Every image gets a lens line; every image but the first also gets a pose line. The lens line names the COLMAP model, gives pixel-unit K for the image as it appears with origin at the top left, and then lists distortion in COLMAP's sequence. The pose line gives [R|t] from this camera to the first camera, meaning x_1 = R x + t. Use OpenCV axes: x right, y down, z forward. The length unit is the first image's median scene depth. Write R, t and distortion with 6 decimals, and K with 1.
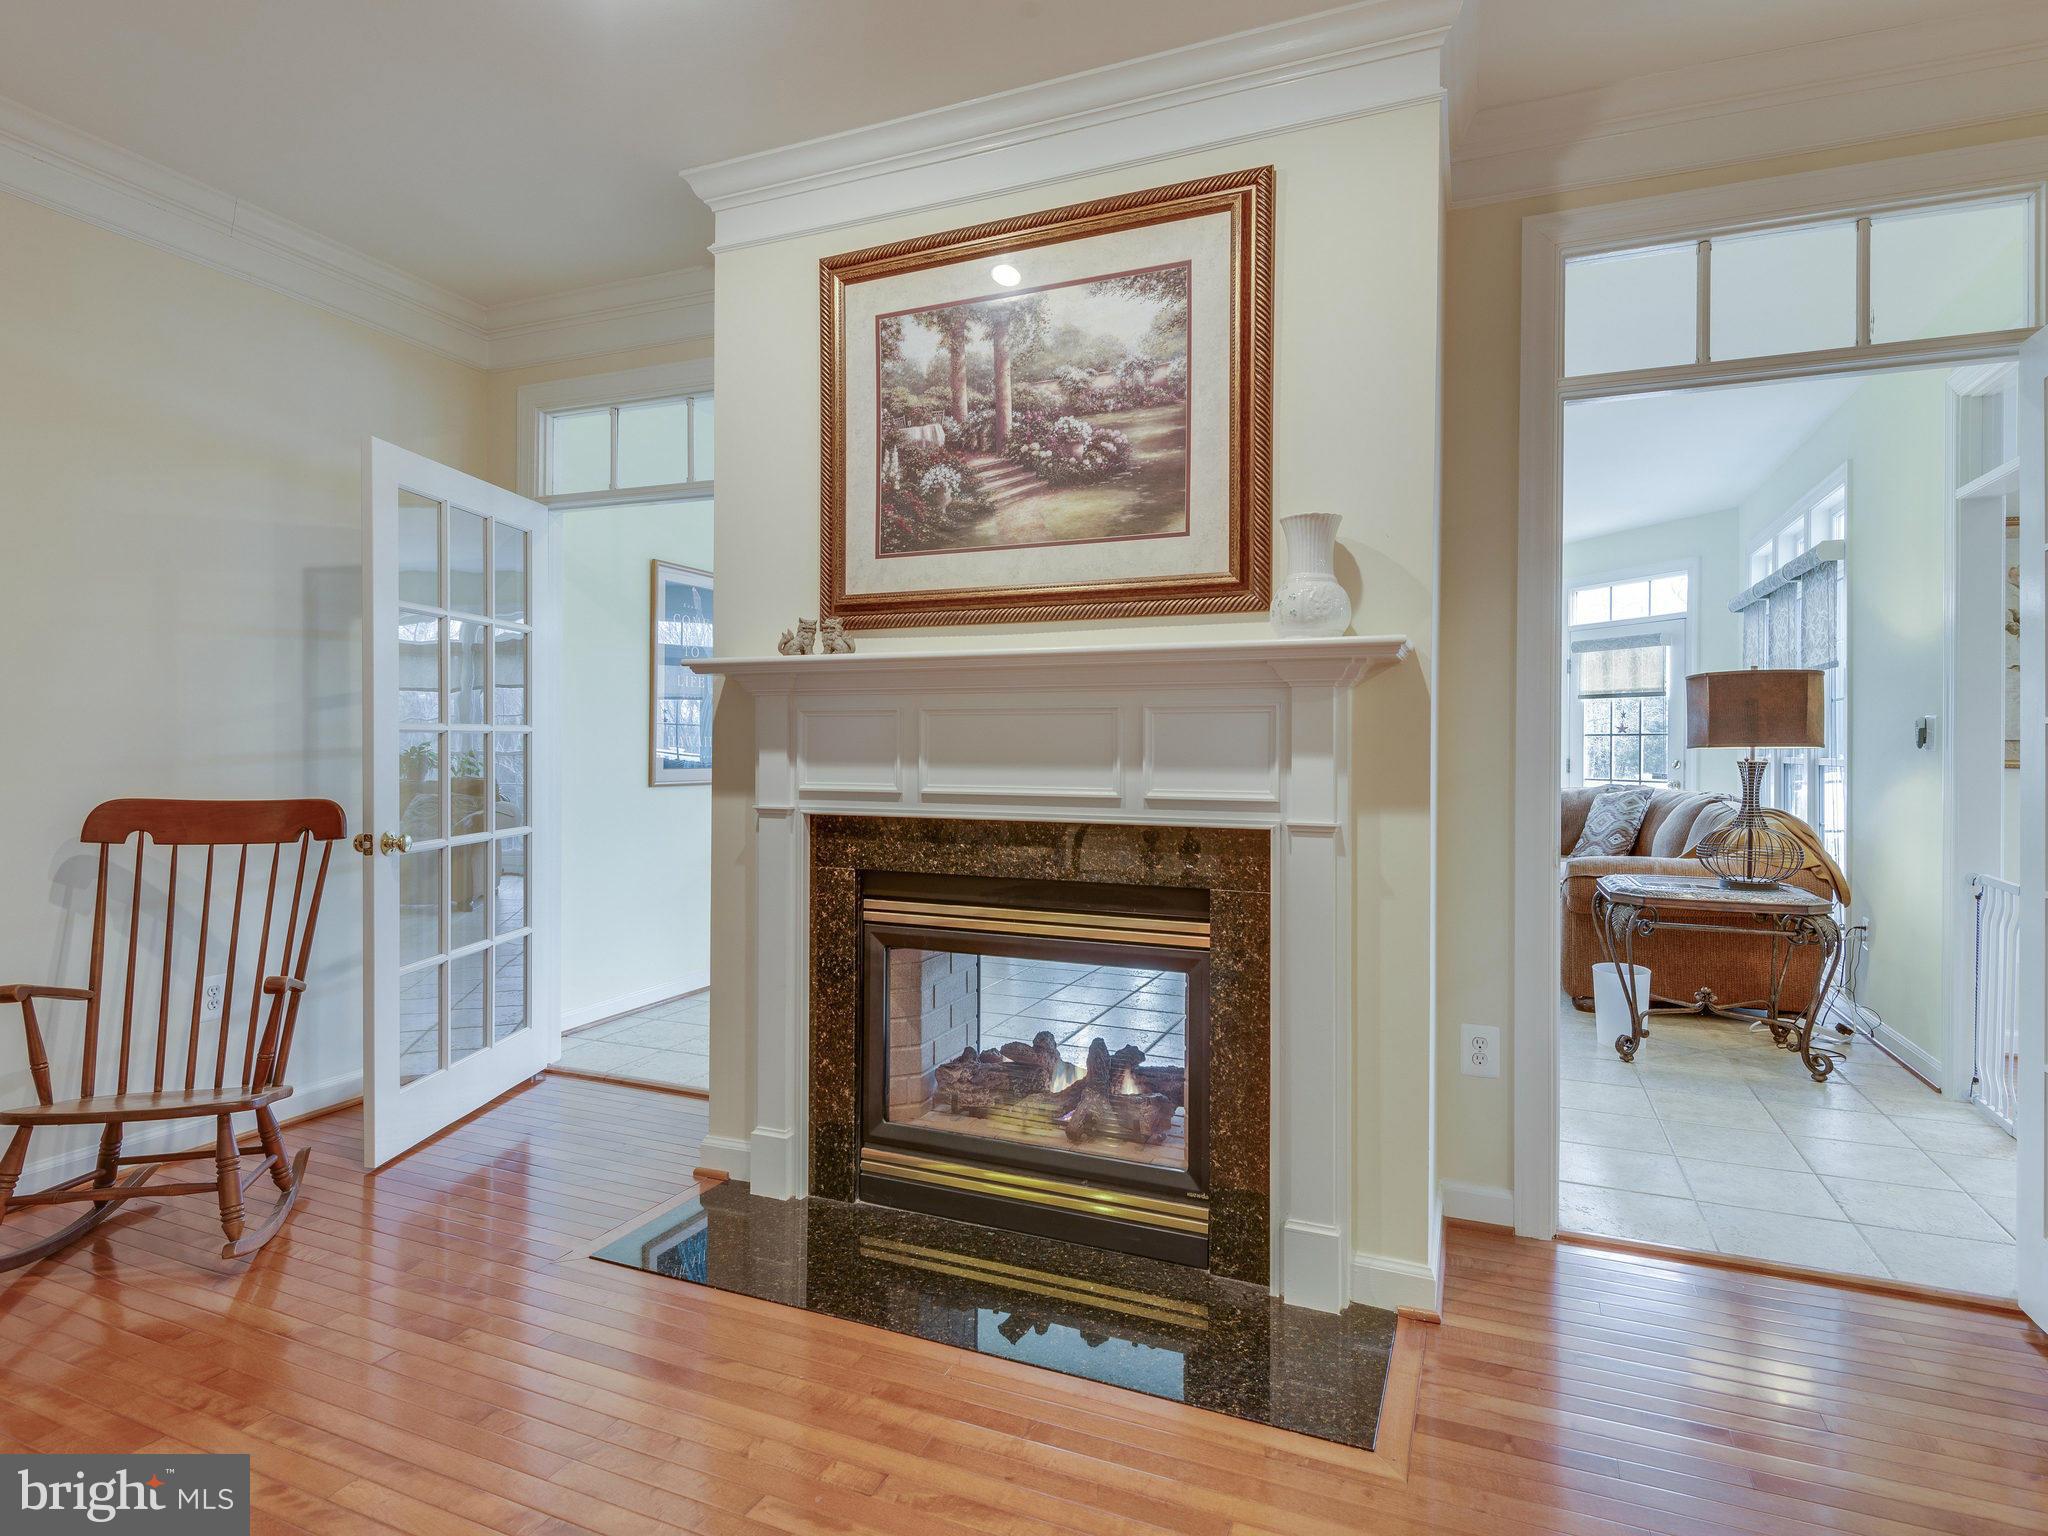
lens RADIAL K [[1105.8, 0, 1008.0], [0, 1105.8, 746.0], [0, 0, 1]] dist [0.025252, -0.016065]
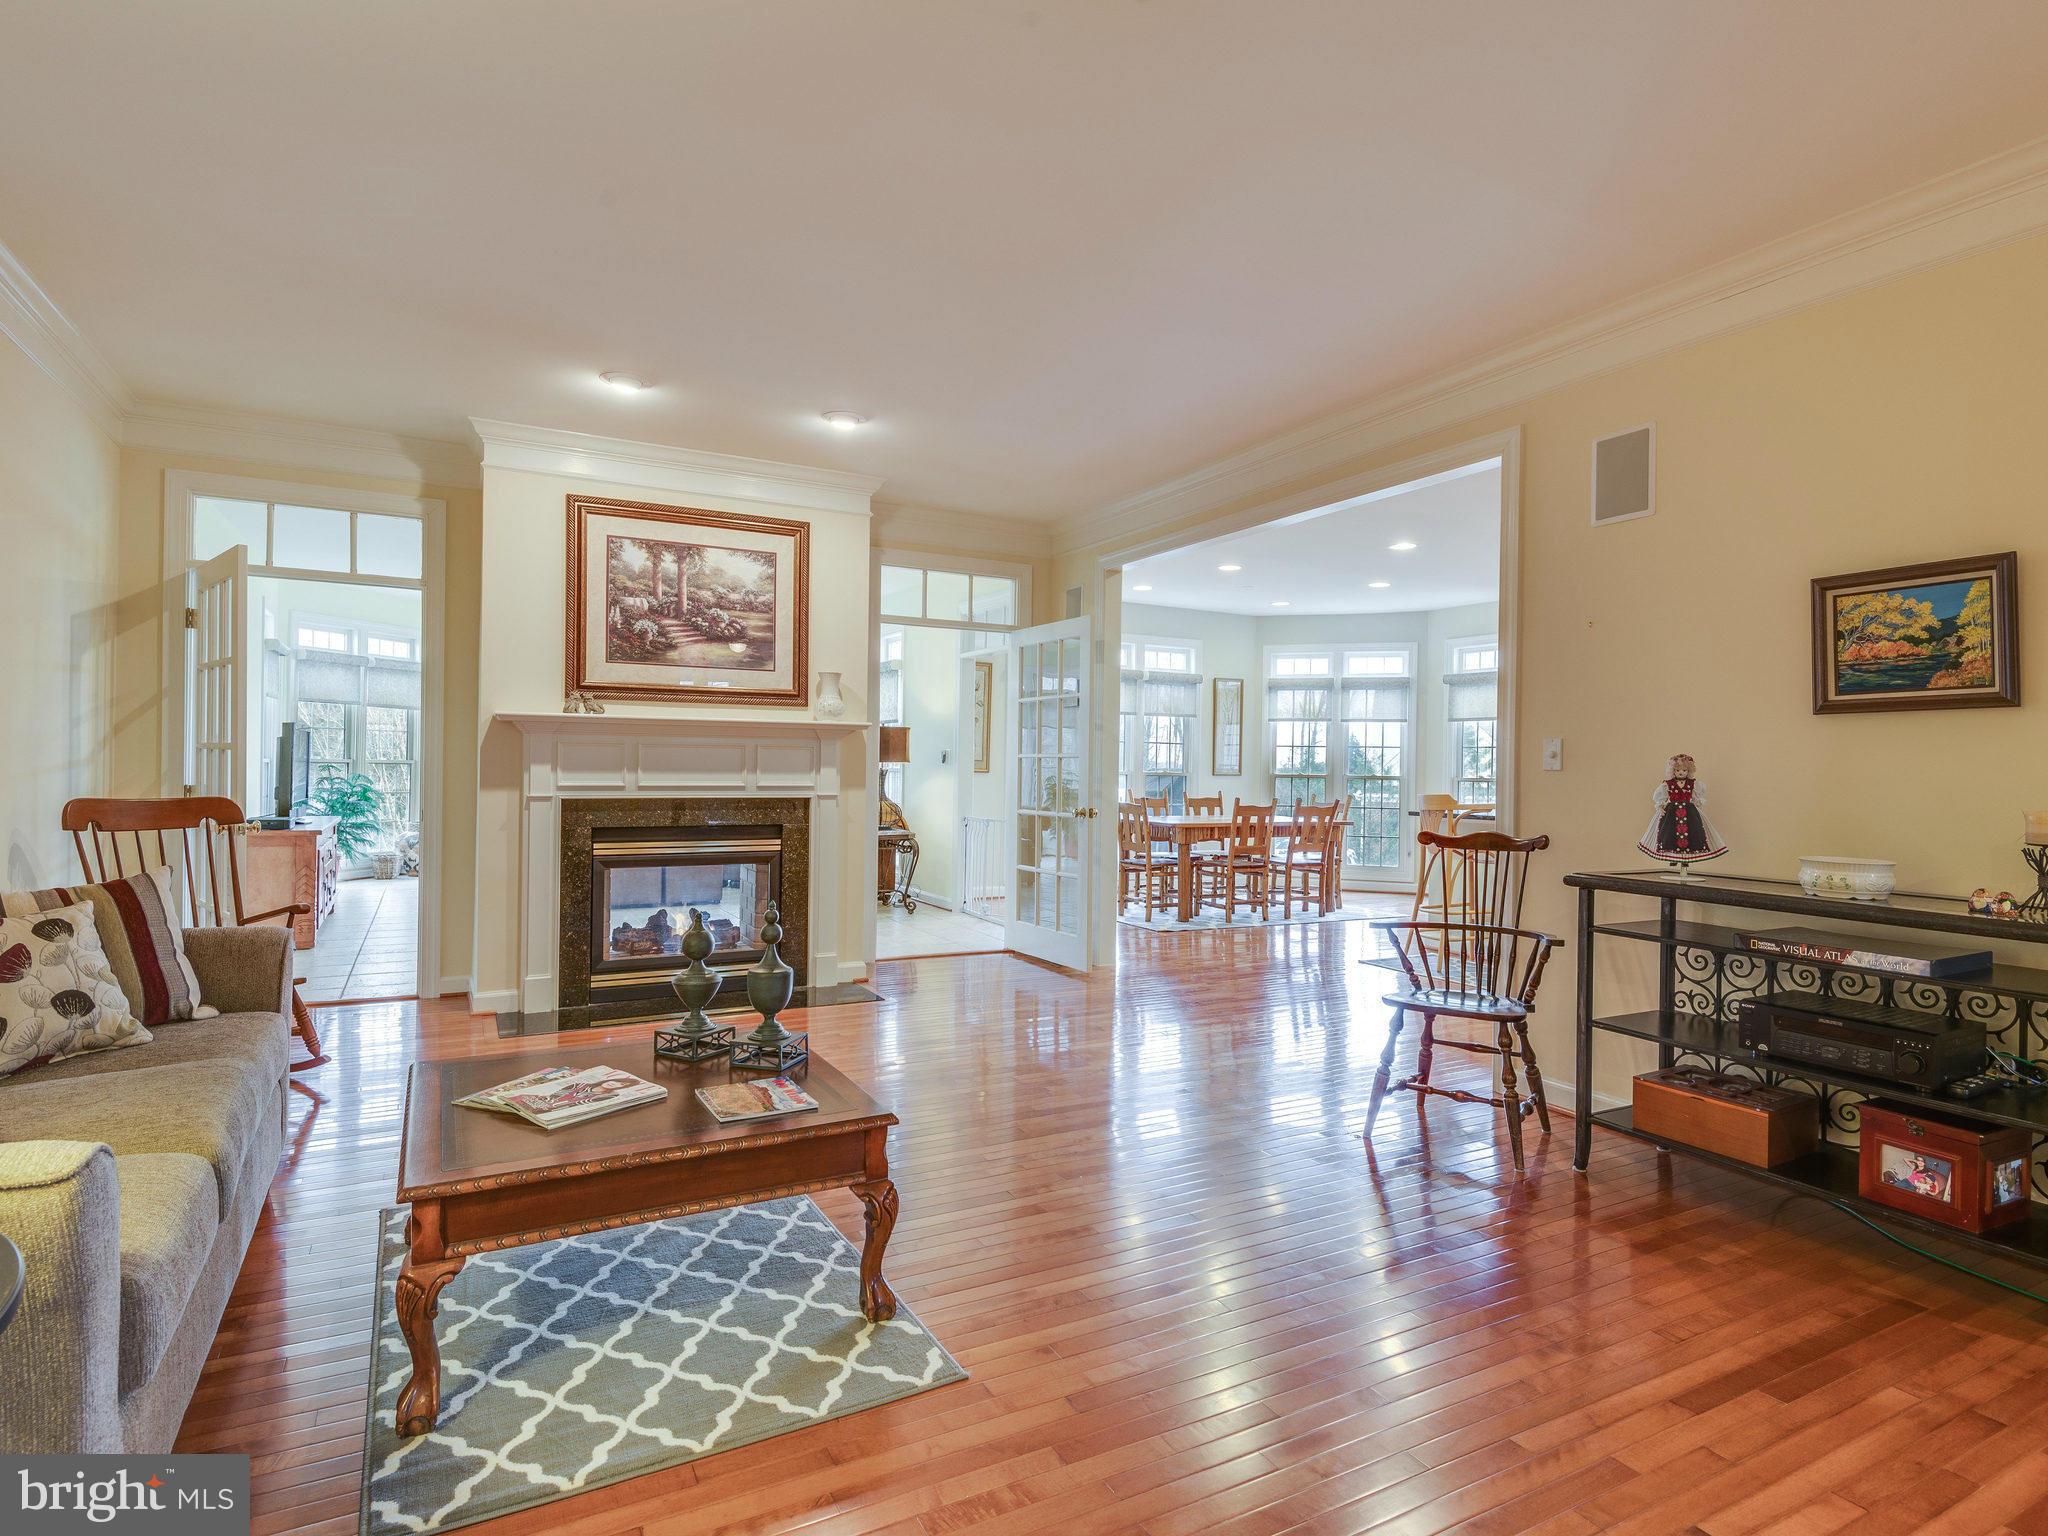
lens RADIAL K [[1105.8, 0, 1031.4], [0, 1105.8, 760.4], [0, 0, 1]] dist [0.025252, -0.016065]
pose [[0.624153, 0.006198, 0.781278, -1.153301], [-0.011567, 0.999932, 0.001309, -0.013361], [-0.781217, -0.009854, 0.624182, -0.758056]]
